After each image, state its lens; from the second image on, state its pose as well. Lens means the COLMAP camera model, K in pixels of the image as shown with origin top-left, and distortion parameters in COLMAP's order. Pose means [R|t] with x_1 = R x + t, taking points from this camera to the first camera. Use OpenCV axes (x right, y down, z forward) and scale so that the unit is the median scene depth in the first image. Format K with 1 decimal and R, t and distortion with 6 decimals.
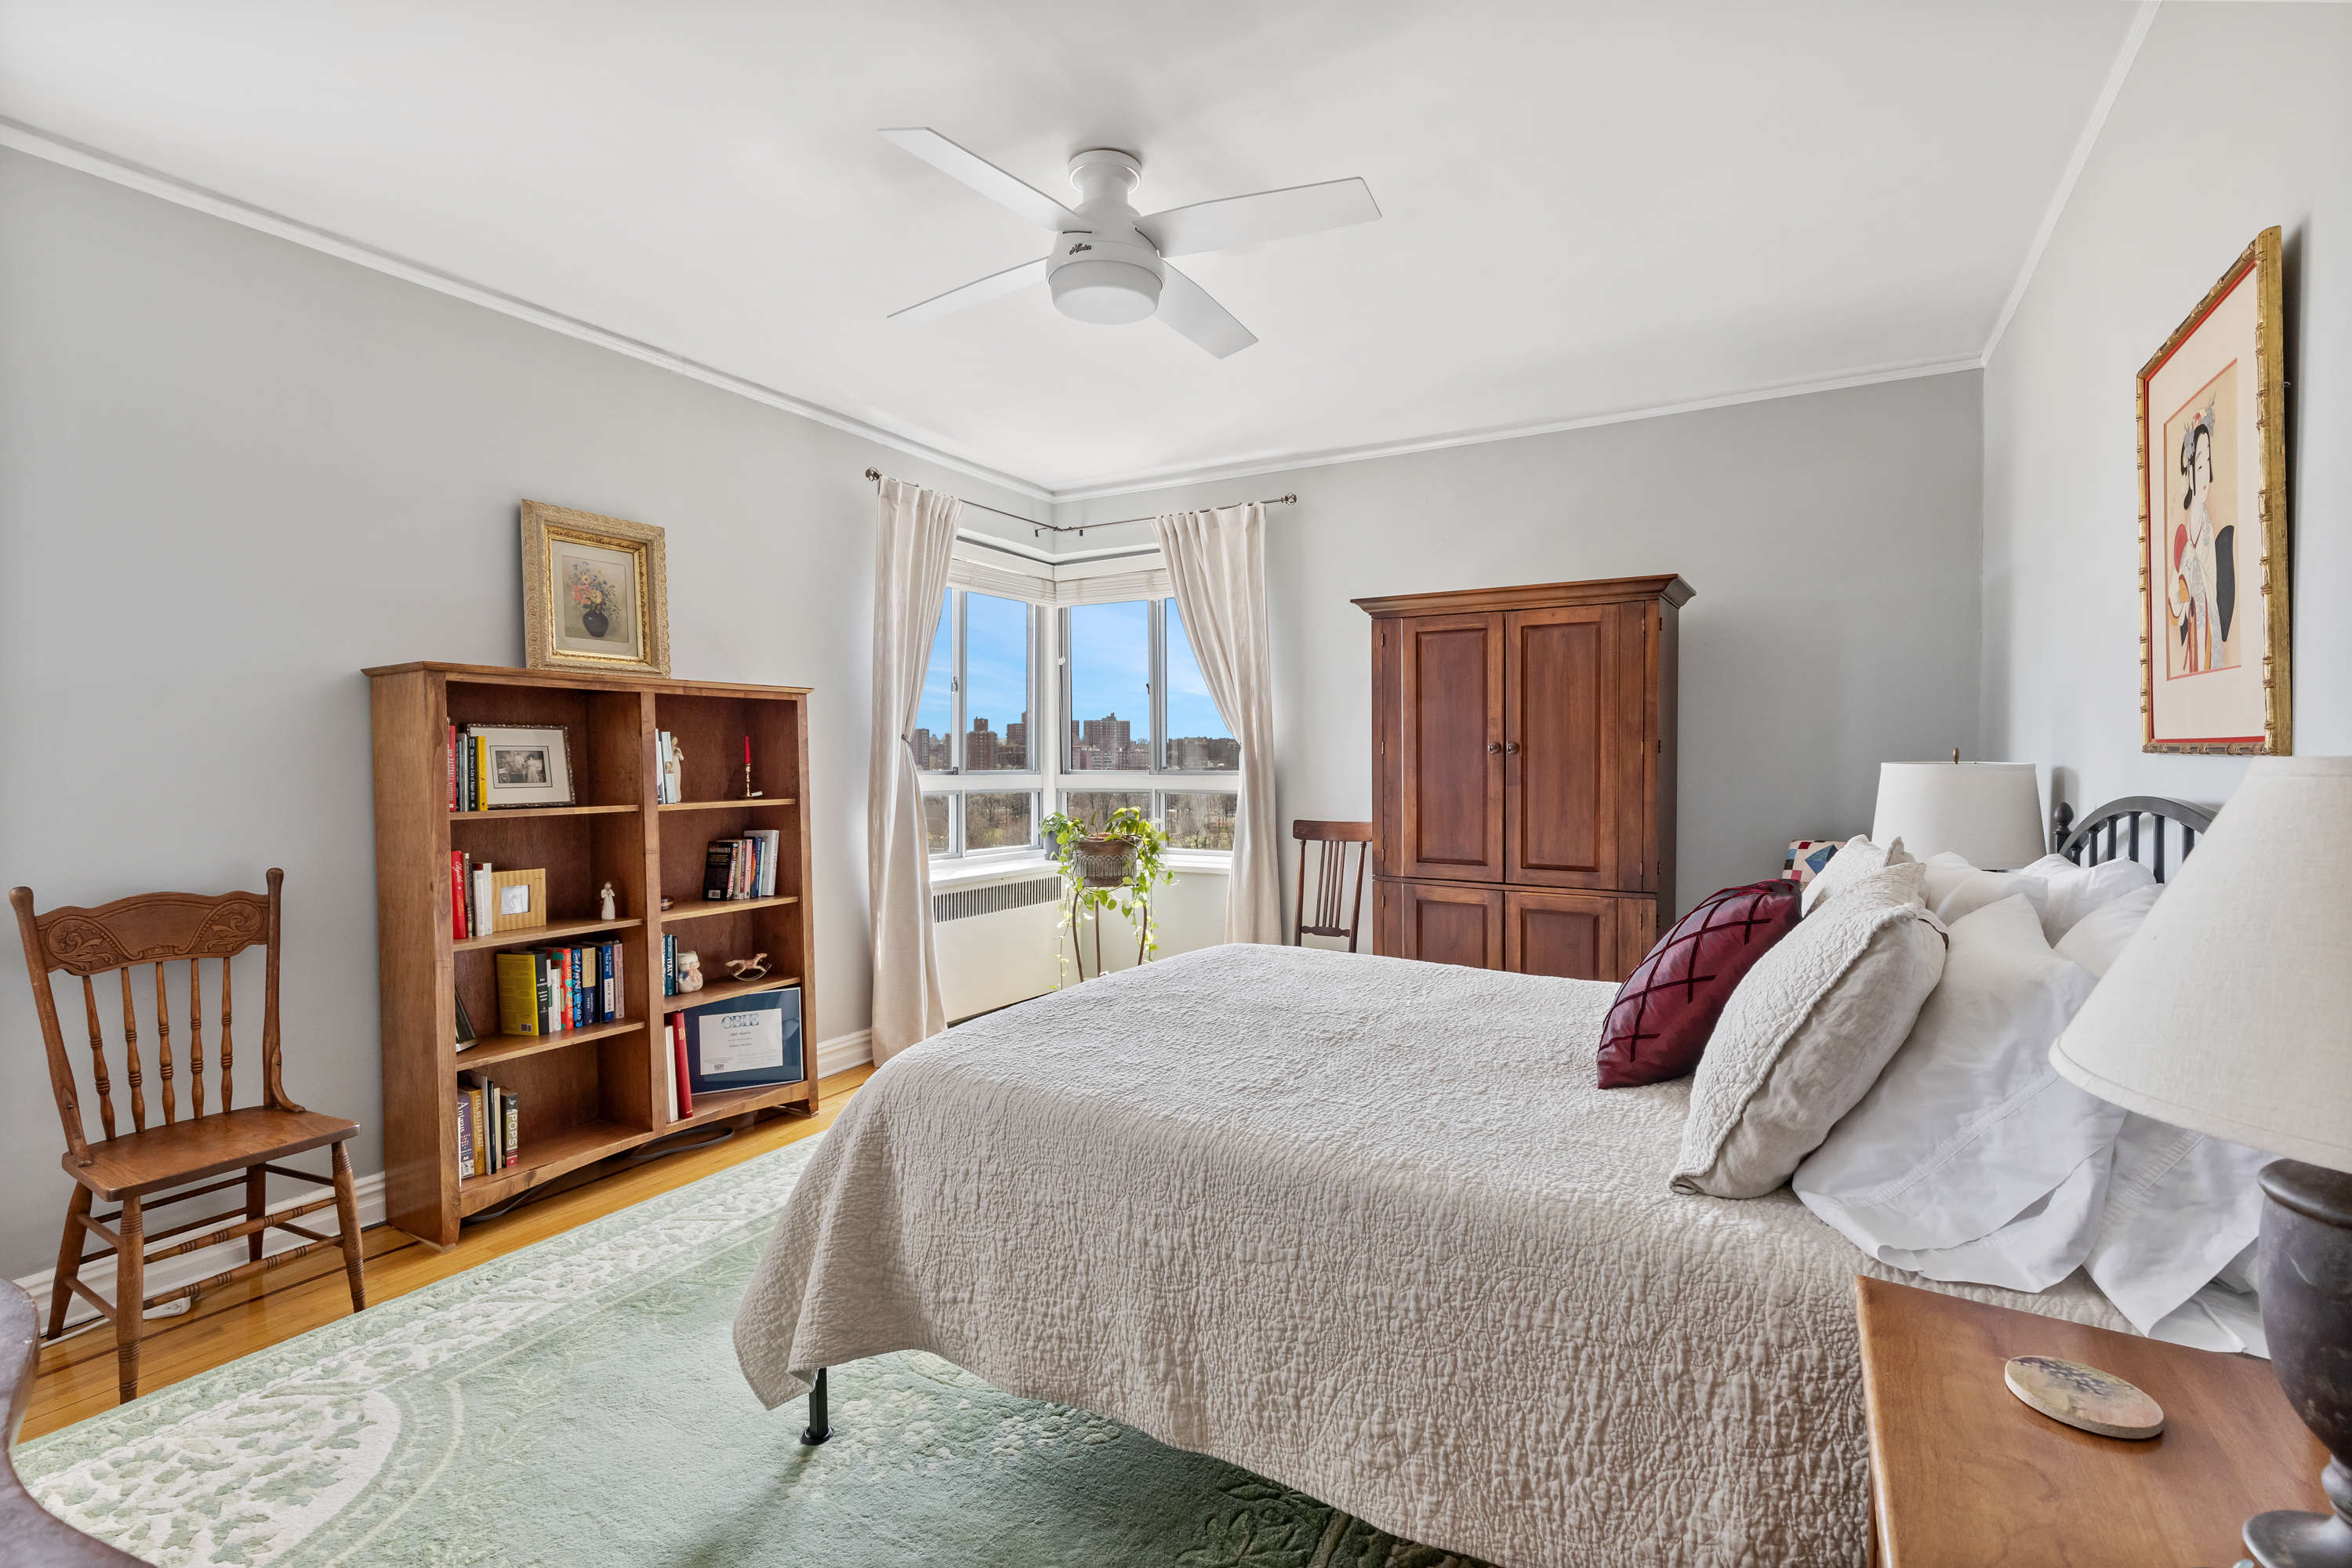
lens RADIAL K [[1064.9, 0, 1181.9], [0, 1064.9, 780.7], [0, 0, 1]] dist [0.009767, 0.000215]
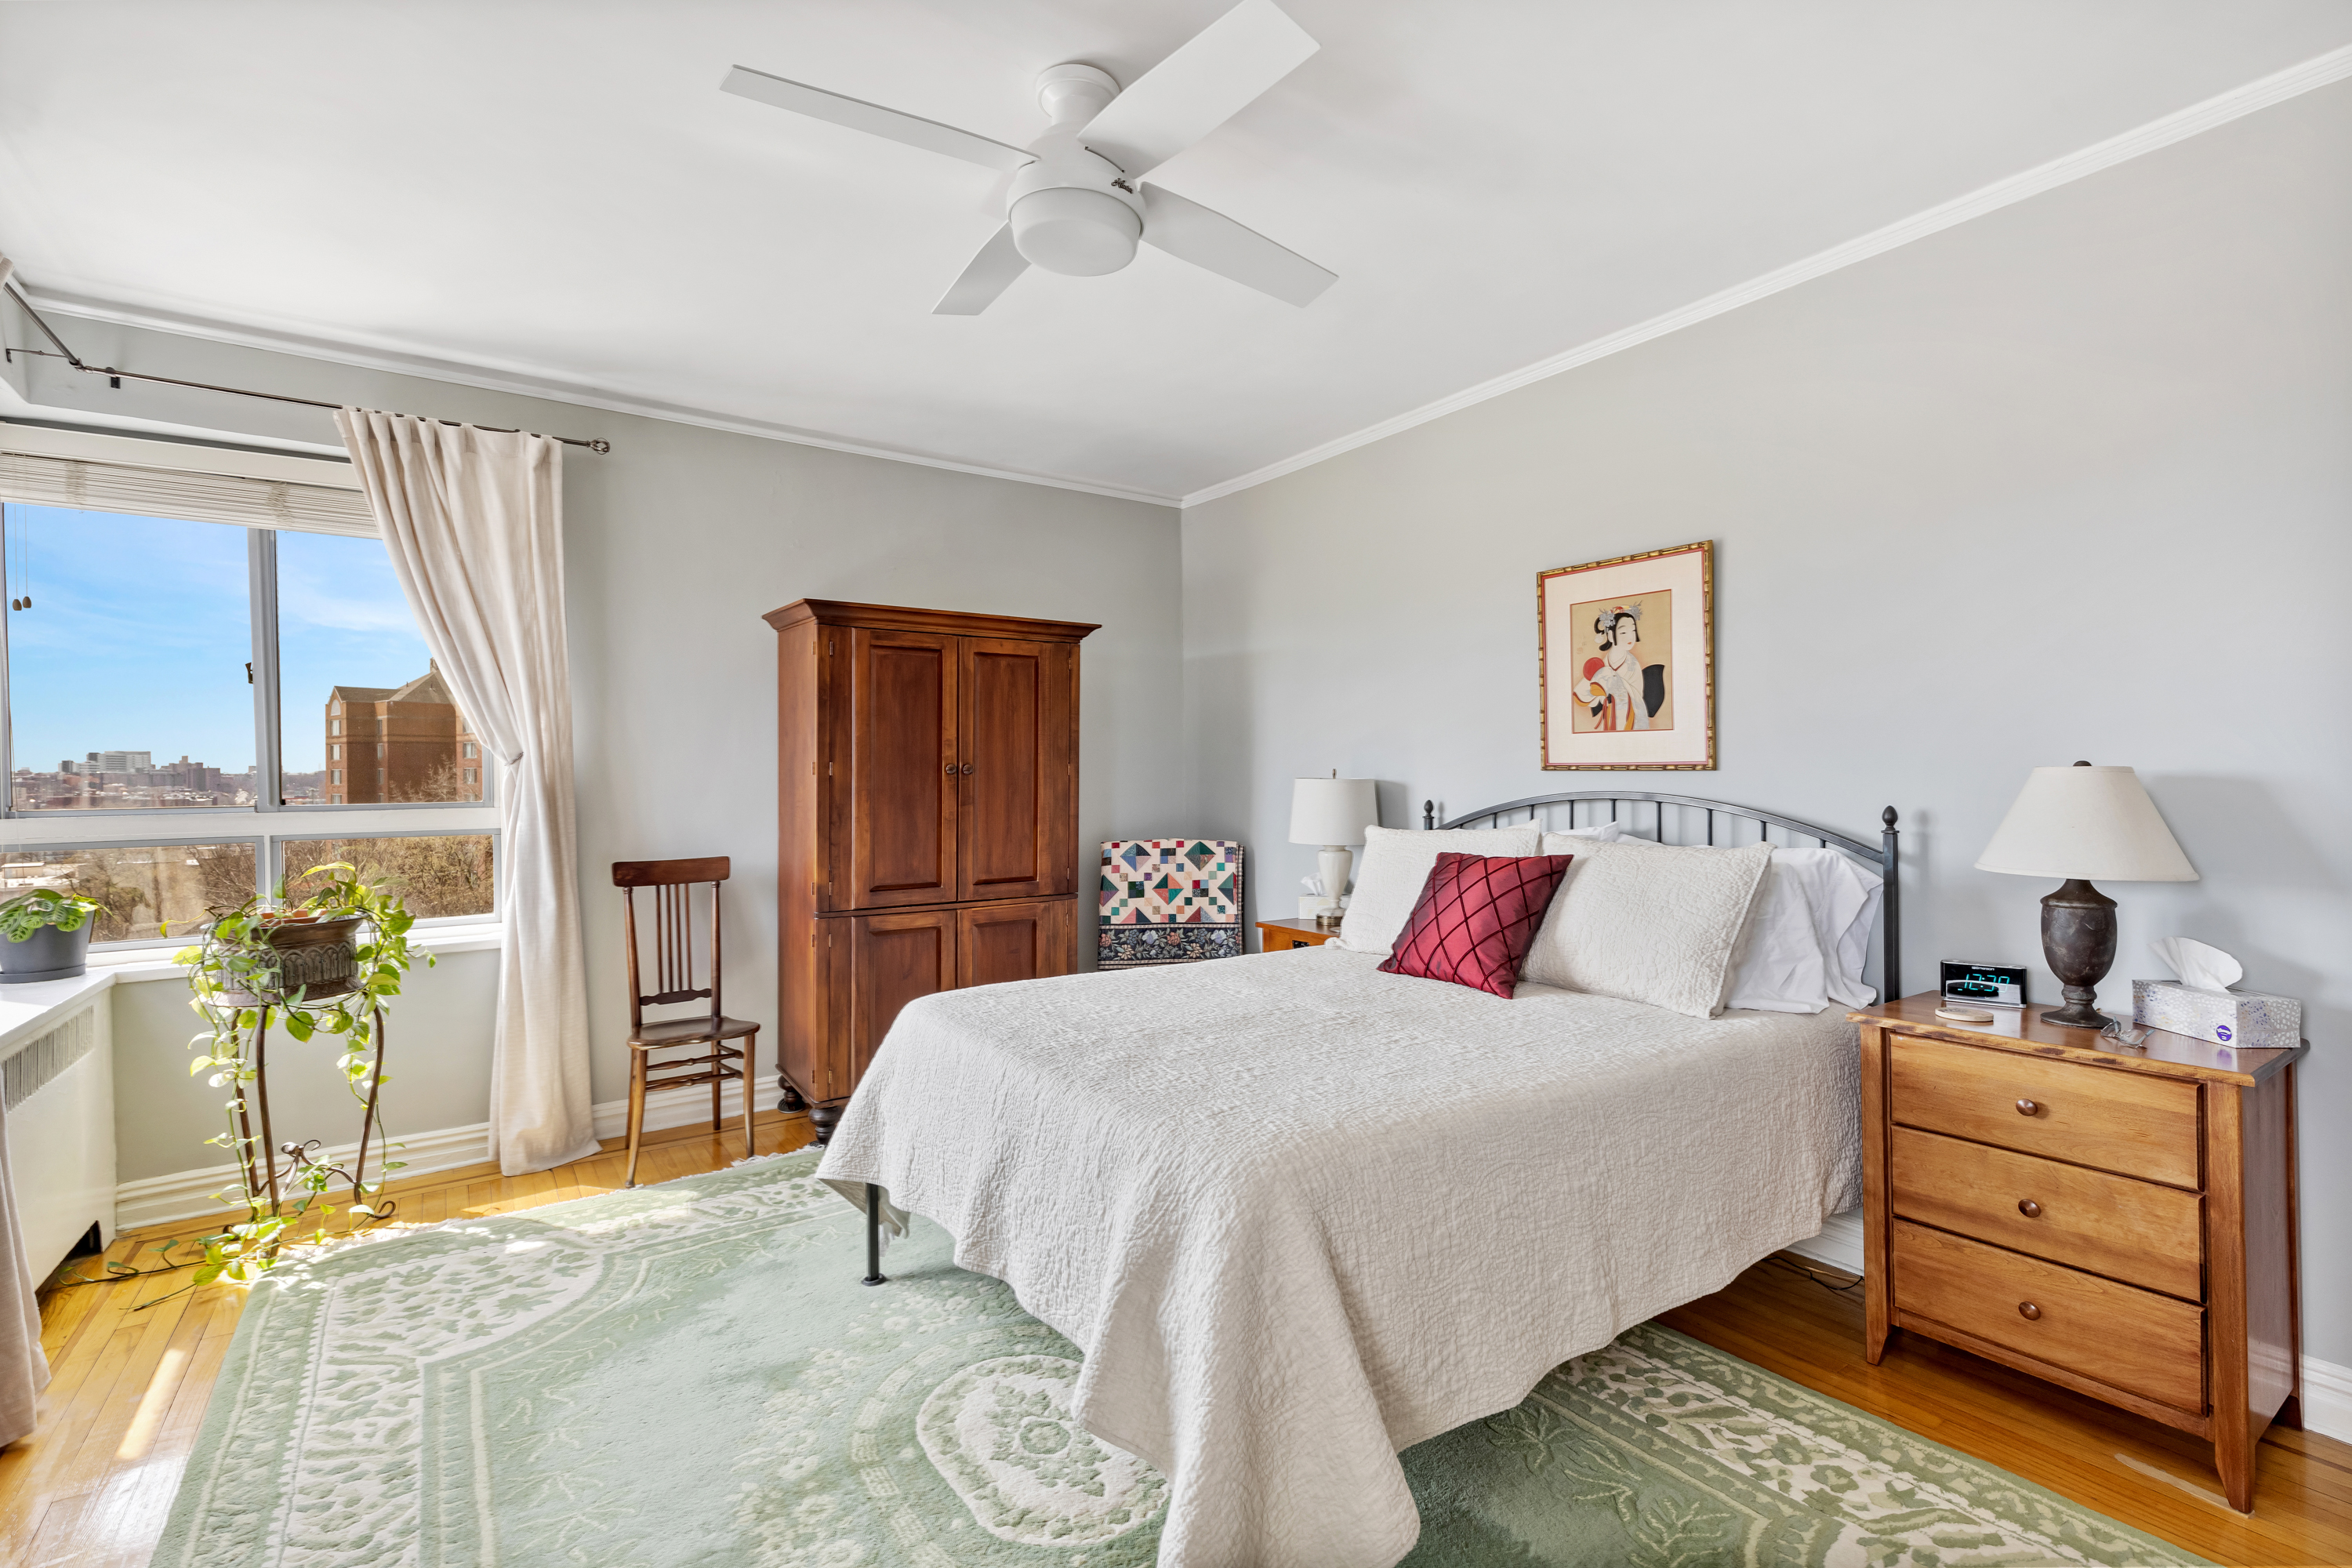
lens RADIAL K [[1064.9, 0, 1189.5], [0, 1064.9, 779.0], [0, 0, 1]] dist [0.009767, 0.000215]
pose [[0.417196, -0.005505, 0.908800, -0.531928], [0.029496, 0.999537, -0.007485, -0.007045], [-0.908338, 0.029929, 0.417165, 0.373482]]
